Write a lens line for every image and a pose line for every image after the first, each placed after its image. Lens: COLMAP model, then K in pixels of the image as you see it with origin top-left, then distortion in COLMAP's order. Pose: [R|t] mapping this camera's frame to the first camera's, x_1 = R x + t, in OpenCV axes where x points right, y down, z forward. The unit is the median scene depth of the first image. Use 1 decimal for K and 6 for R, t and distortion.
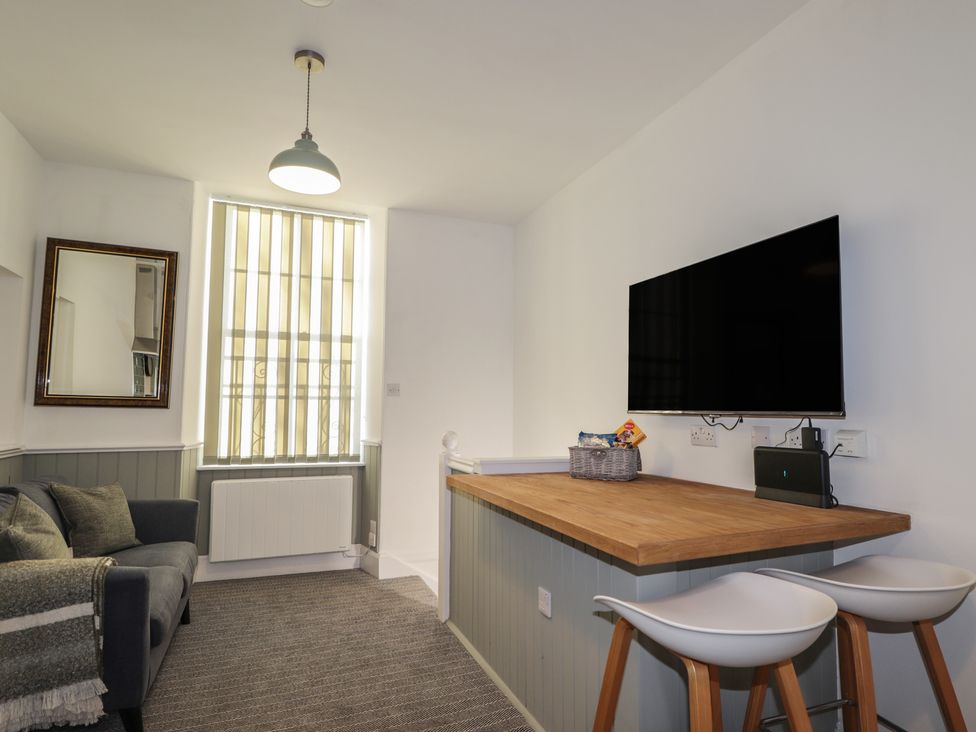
lens RADIAL K [[557.8, 0, 496.9], [0, 557.8, 372.1], [0, 0, 1]] dist [0.004383, -0.013563]
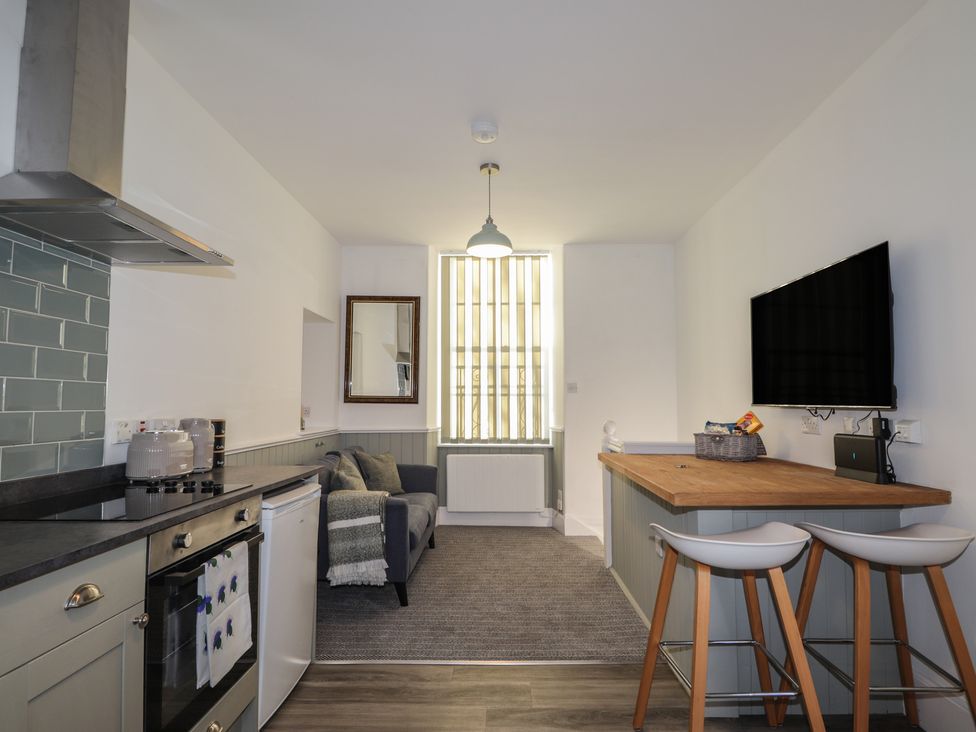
lens RADIAL K [[557.8, 0, 496.9], [0, 557.8, 372.1], [0, 0, 1]] dist [0.004383, -0.013563]
pose [[0.918244, -0.027961, -0.395026, 0.189646], [0.033613, 0.999408, 0.007394, -0.022970], [0.394586, -0.020068, 0.918640, -0.274005]]
